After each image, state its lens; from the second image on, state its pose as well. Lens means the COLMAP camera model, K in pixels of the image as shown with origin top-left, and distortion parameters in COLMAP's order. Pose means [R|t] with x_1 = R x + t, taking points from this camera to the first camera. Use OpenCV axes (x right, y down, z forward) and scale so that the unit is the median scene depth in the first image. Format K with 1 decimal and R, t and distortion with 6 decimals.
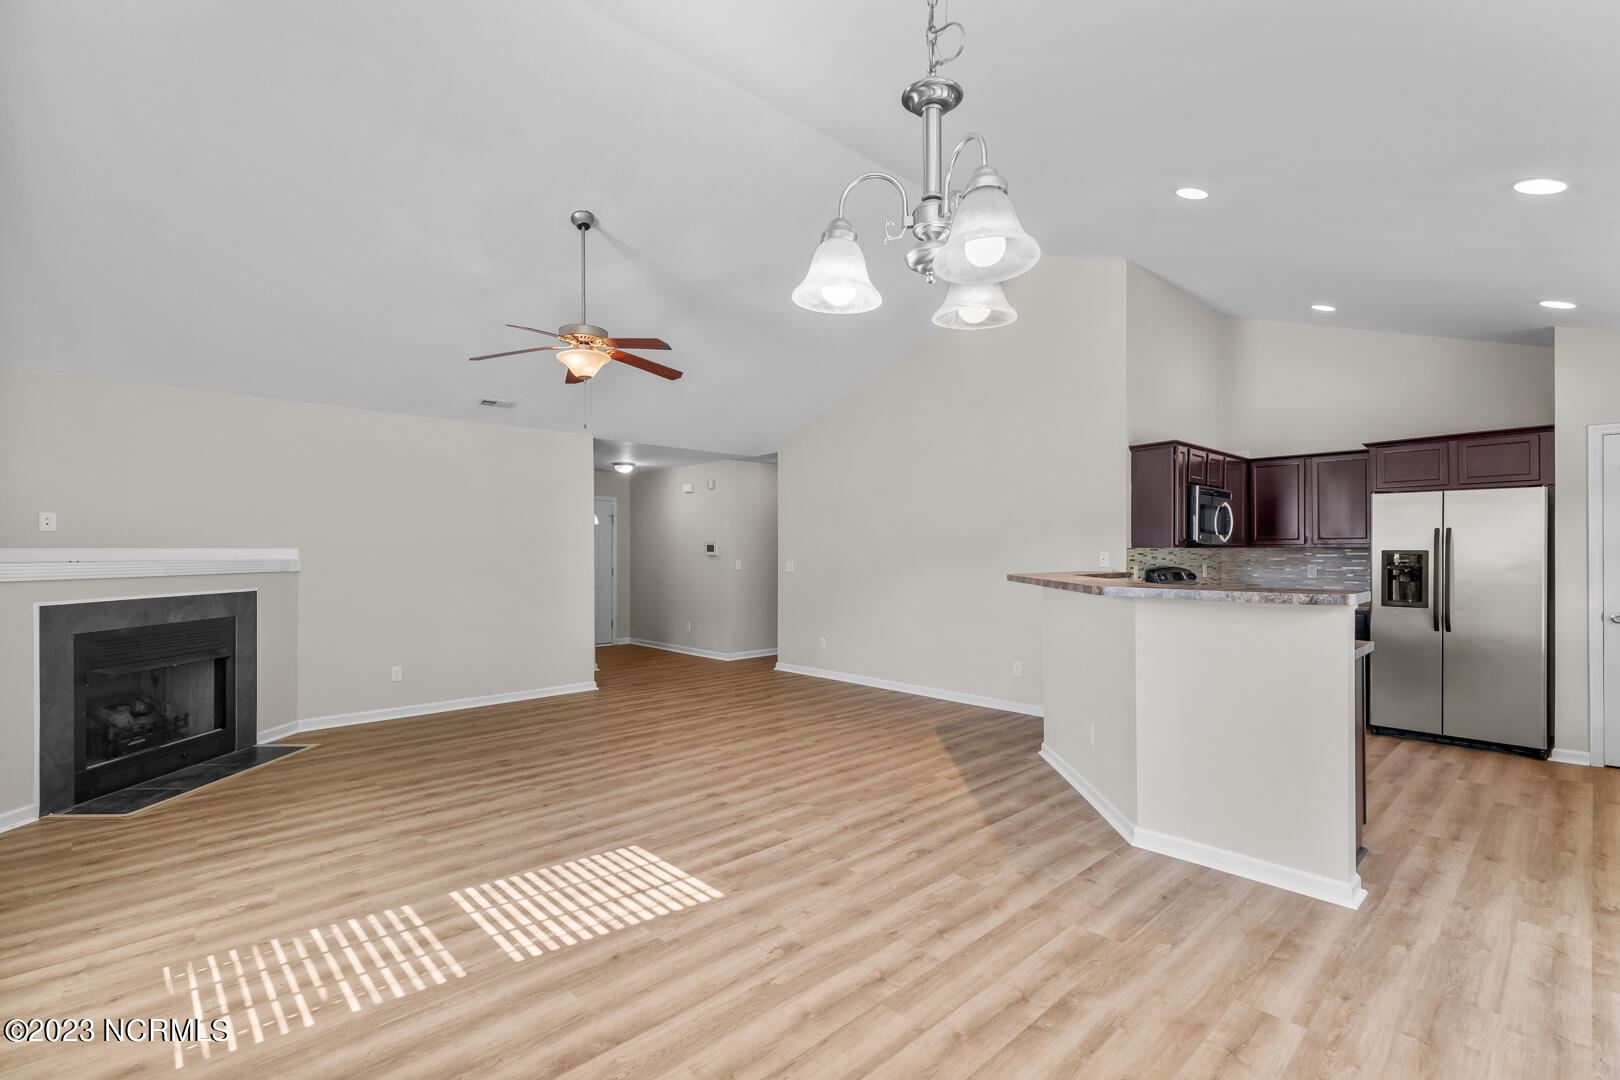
lens RADIAL K [[734.6, 0, 824.4], [0, 734.6, 546.6], [0, 0, 1]] dist [0.005729, -0.000013]
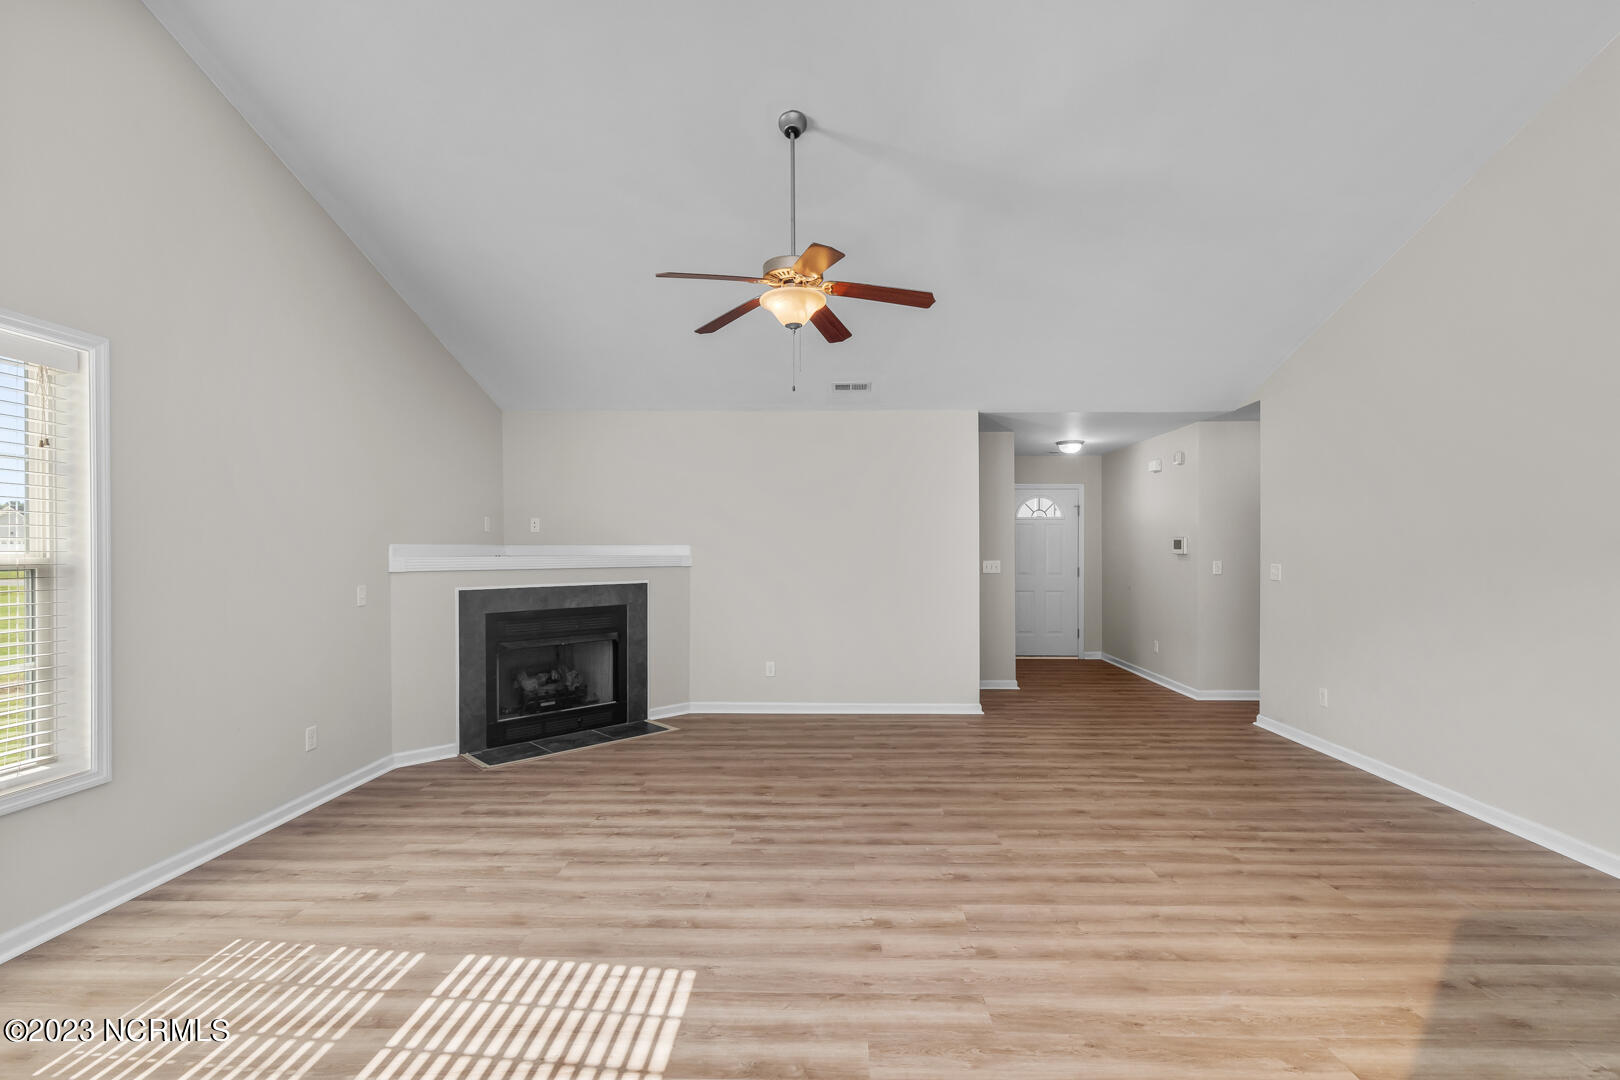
lens RADIAL K [[734.6, 0, 824.4], [0, 734.6, 546.6], [0, 0, 1]] dist [0.005729, -0.000013]
pose [[0.705824, -0.000029, -0.708387, 0.249179], [0.003452, 0.999988, 0.003399, 0.002044], [0.708379, -0.004844, 0.705816, 0.465289]]
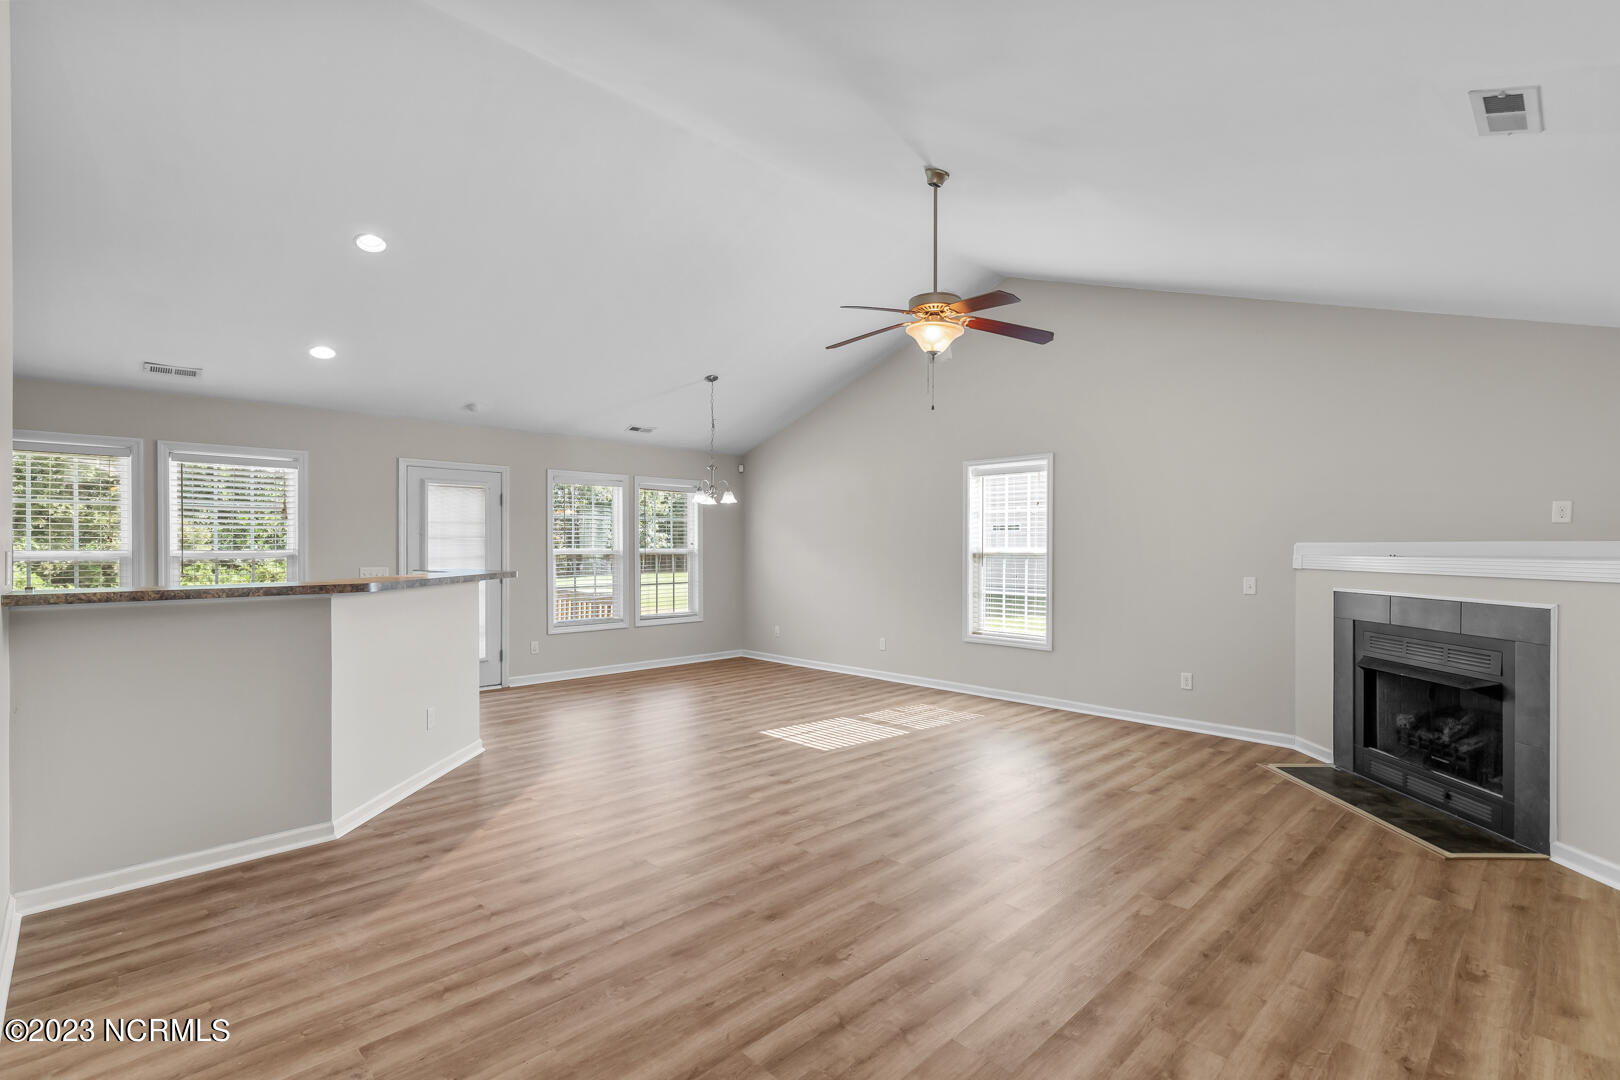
lens RADIAL K [[734.1, 0, 810.0], [0, 734.1, 540.0], [0, 0, 1]] dist [-0.001206, -0.000392]
pose [[-0.999981, 0.004558, 0.004208, -0.177860], [0.004494, 0.999876, -0.015060, 0.011211], [-0.004276, -0.015040, -0.999878, 1.876950]]
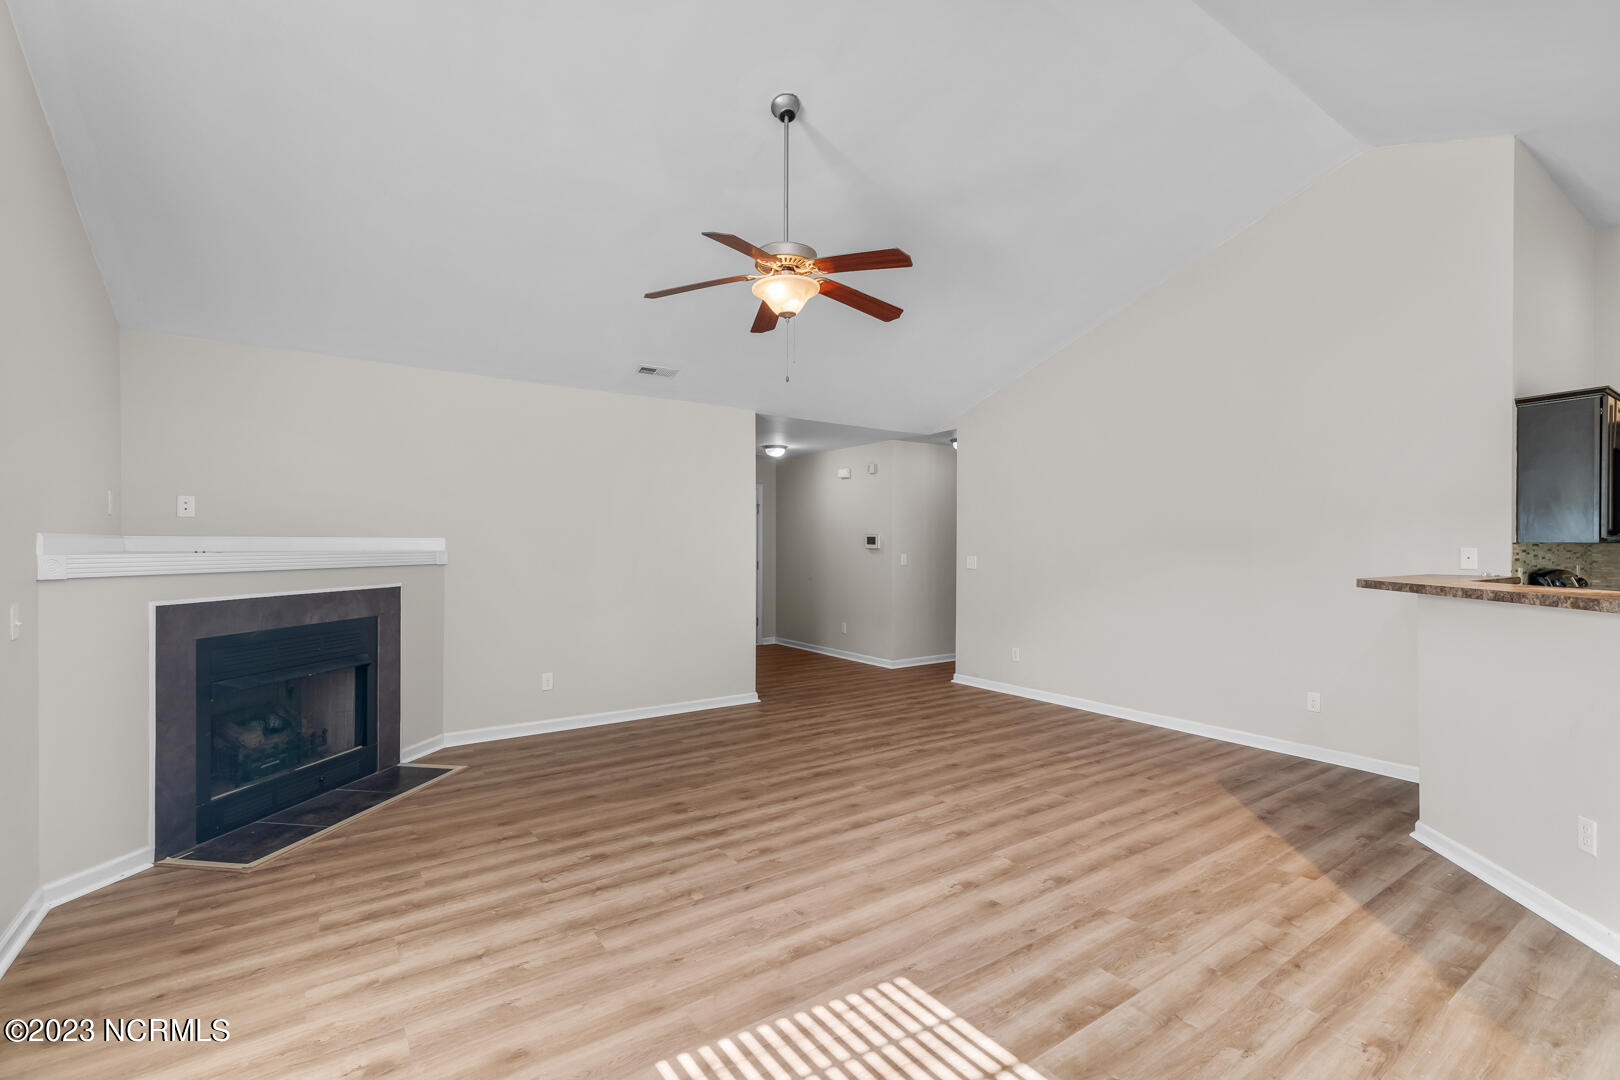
lens RADIAL K [[729.0, 0, 823.1], [0, 729.0, 540.1], [0, 0, 1]] dist [0.007812, -0.000228]
pose [[0.989318, 0.004671, -0.145696, -0.176325], [-0.004571, 0.999989, 0.001025, 0.002509], [0.145699, -0.000348, 0.989329, 0.254685]]
